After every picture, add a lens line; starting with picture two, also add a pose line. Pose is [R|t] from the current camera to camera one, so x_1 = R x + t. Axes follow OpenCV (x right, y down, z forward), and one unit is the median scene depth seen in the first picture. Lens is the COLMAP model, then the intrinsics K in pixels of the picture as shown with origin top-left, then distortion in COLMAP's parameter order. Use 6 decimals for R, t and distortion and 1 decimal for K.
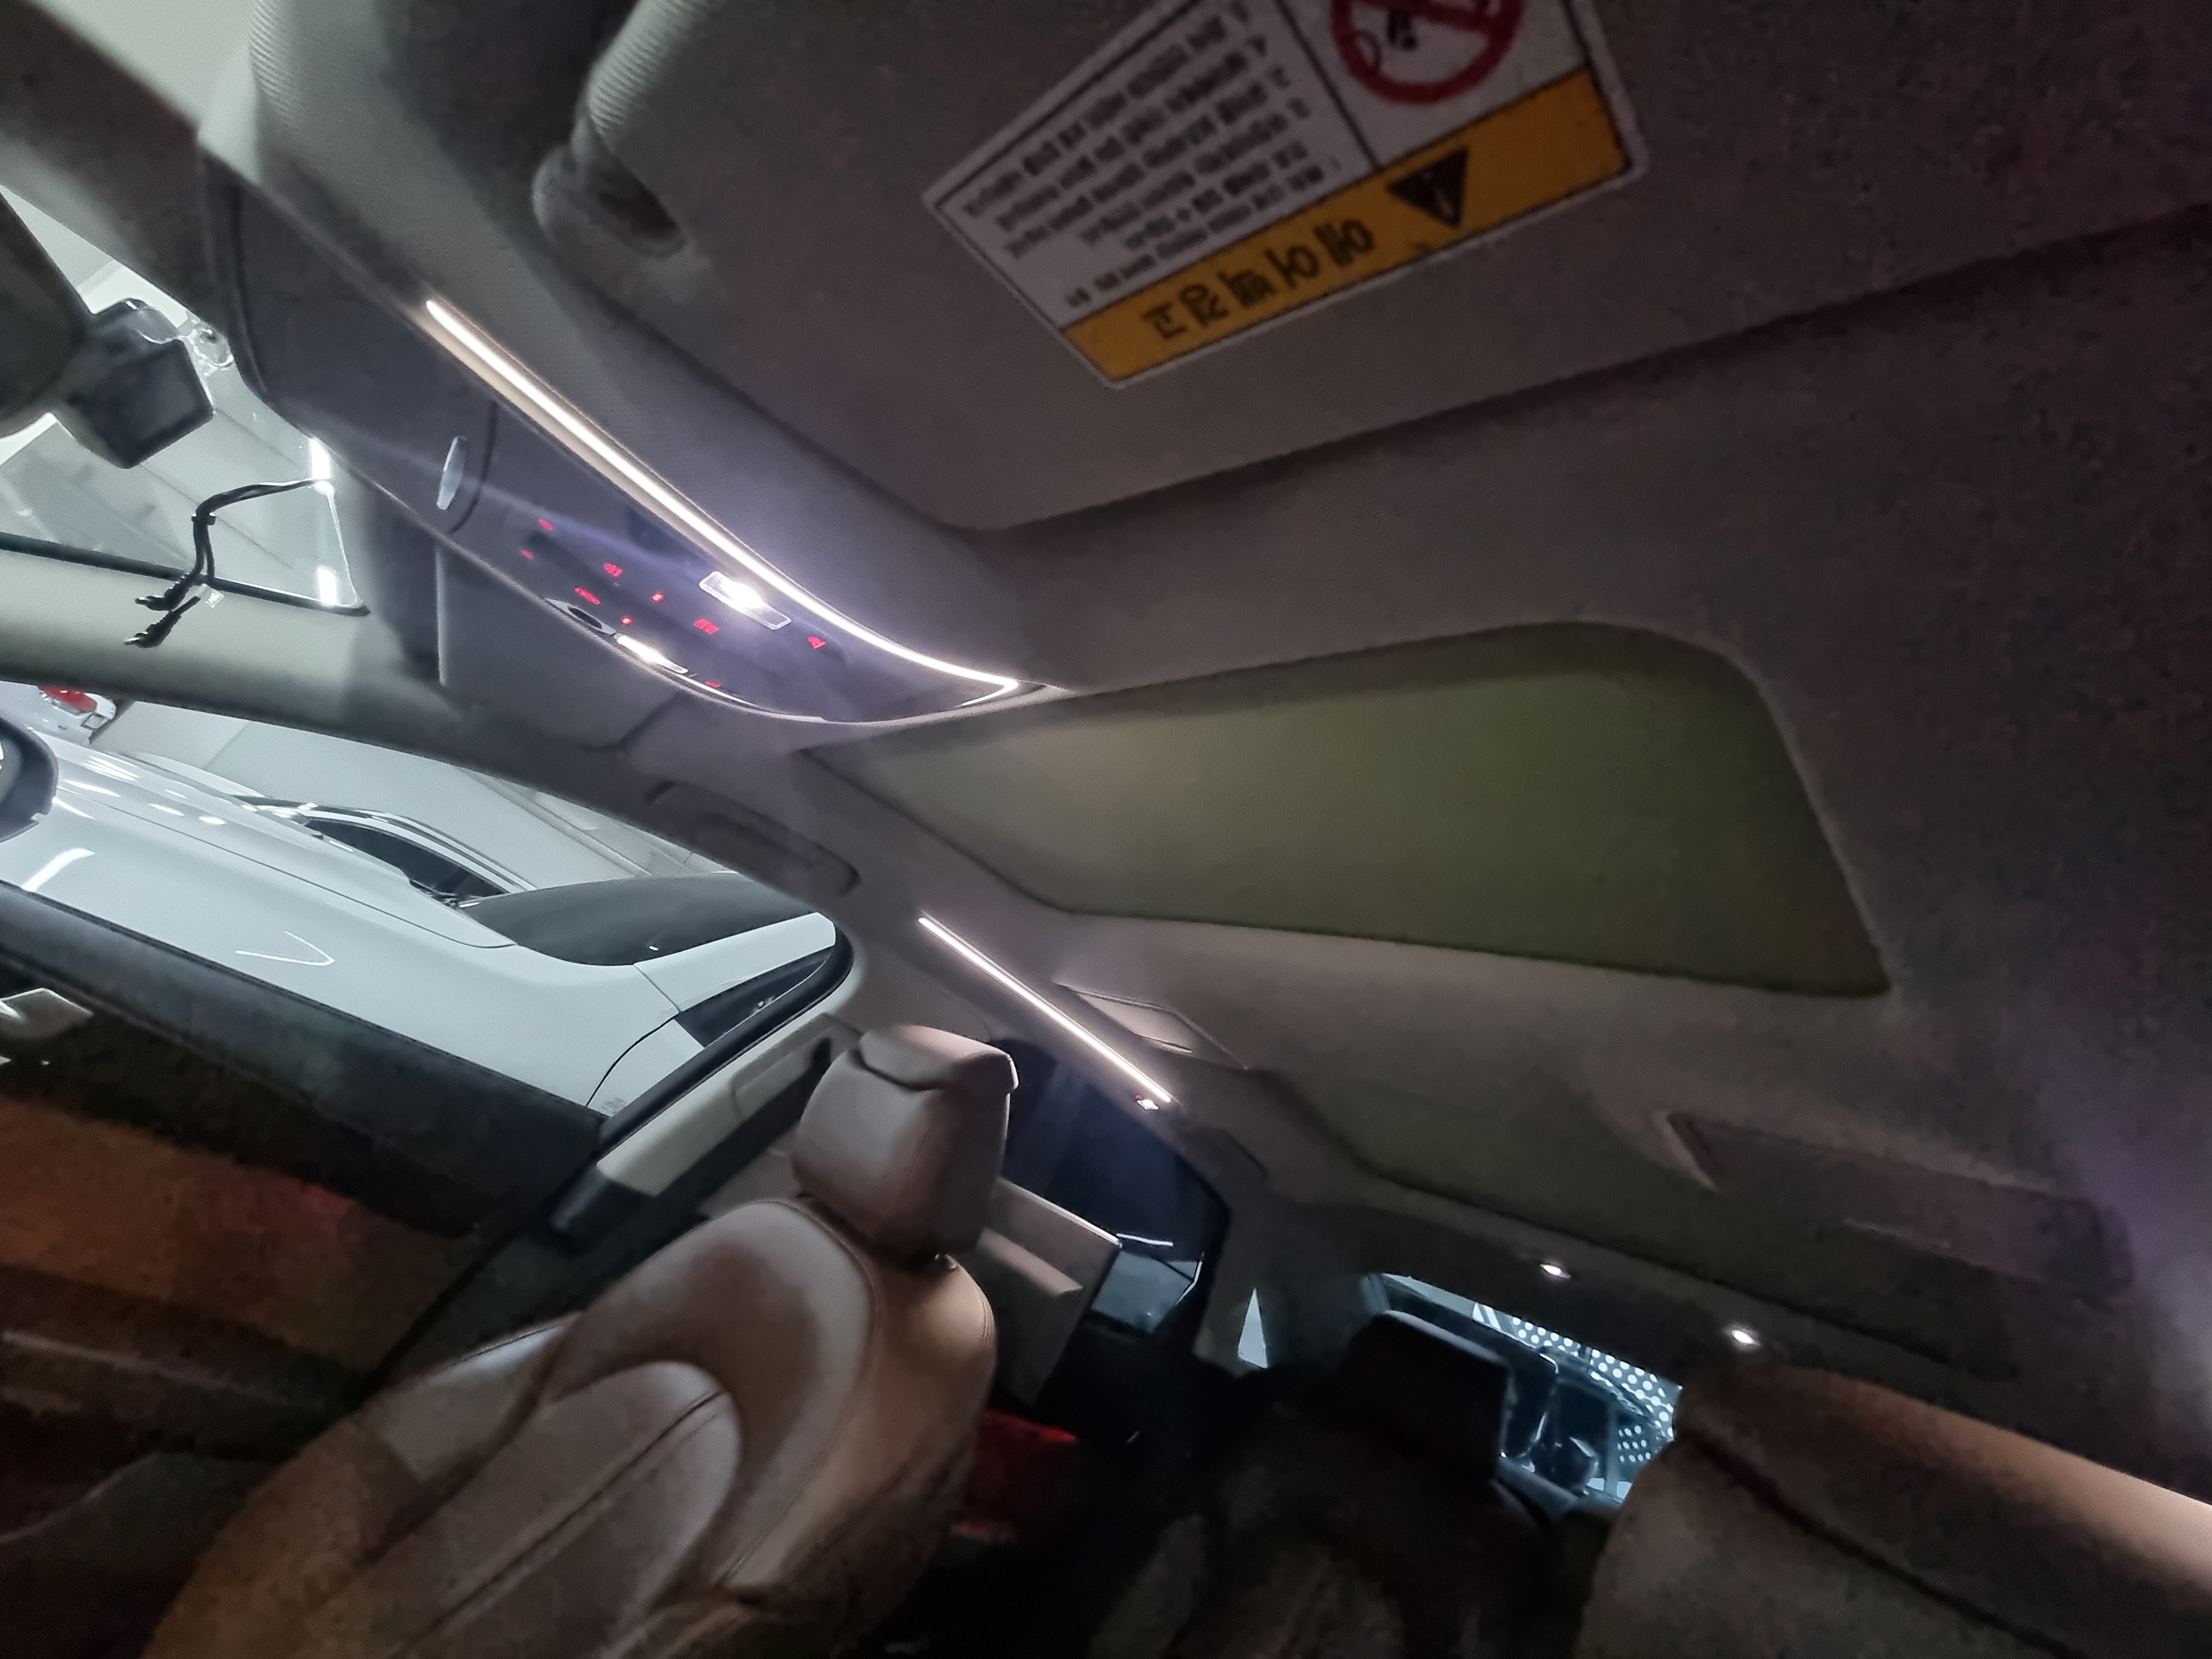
lens RADIAL K [[903.2, 0, 1112.1], [0, 903.2, 836.1], [0, 0, 1]] dist [-0.005135, 0.000921]
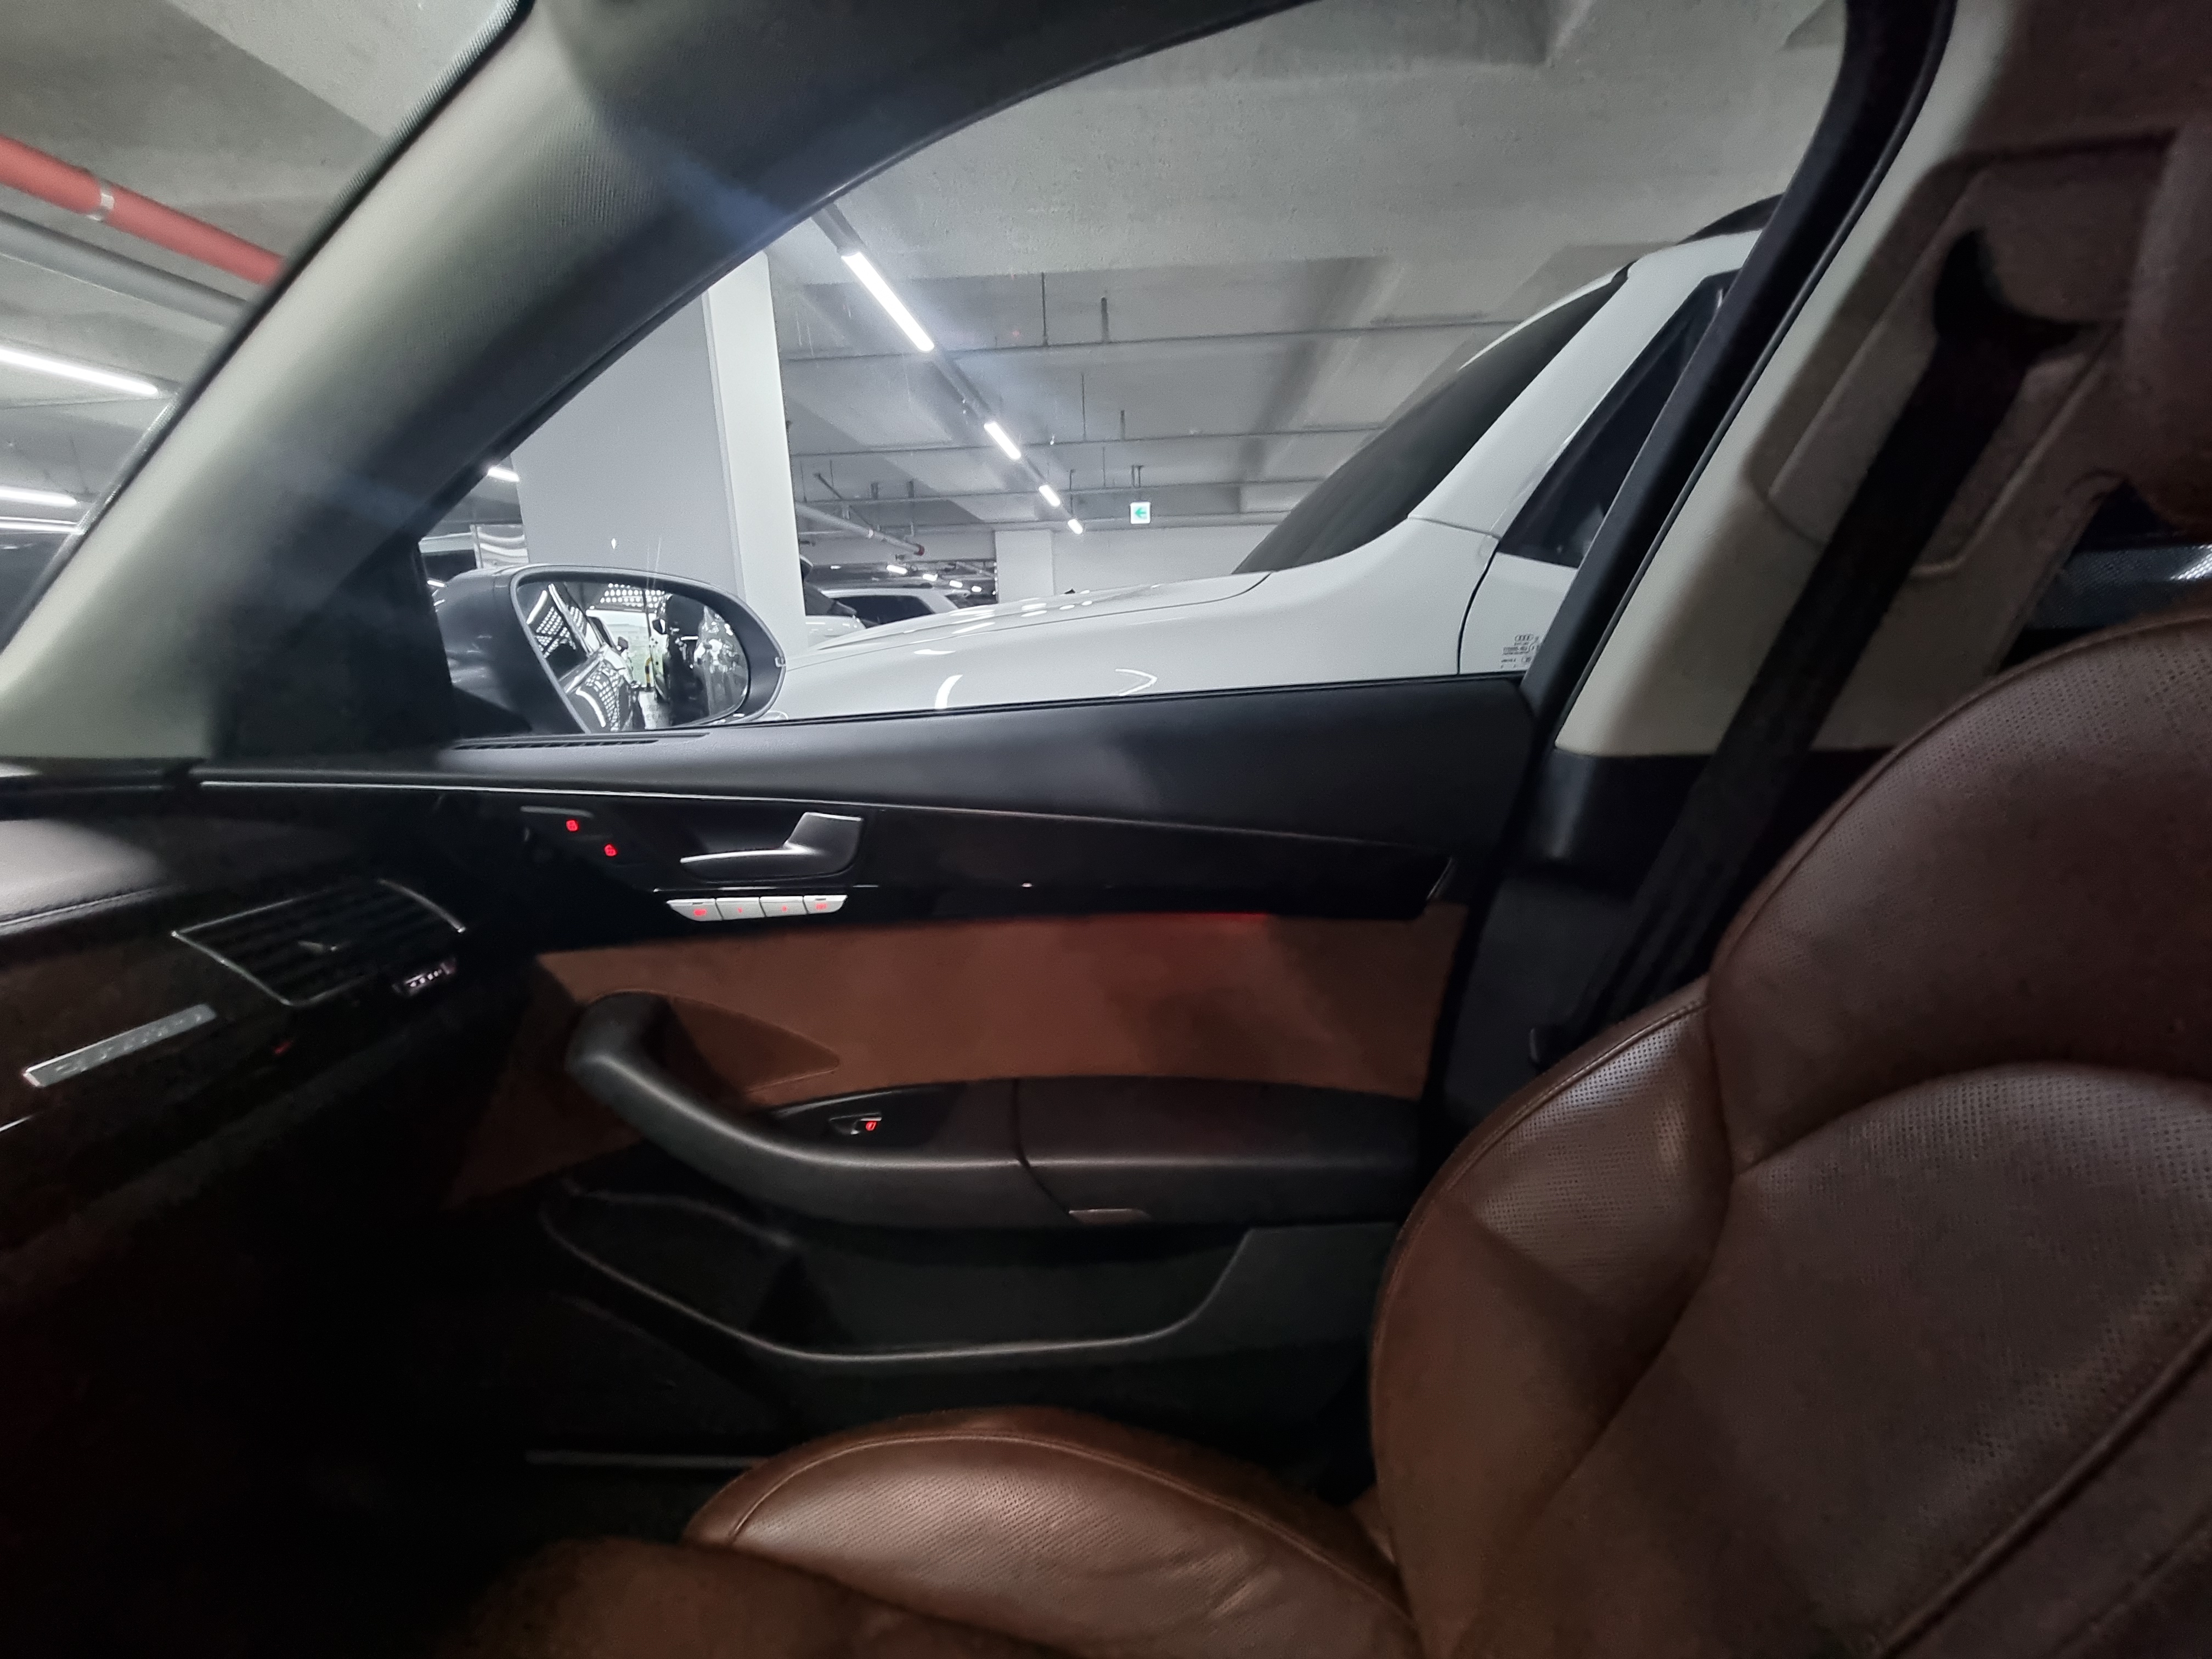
lens RADIAL K [[894.5, 0, 1111.9], [0, 894.5, 834.5], [0, 0, 1]] dist [0.001708, 0.000171]
pose [[0.571911, -0.293030, -0.766193, -0.359602], [0.595407, 0.790776, 0.141999, 0.187181], [0.564277, -0.537408, 0.626725, 0.525441]]
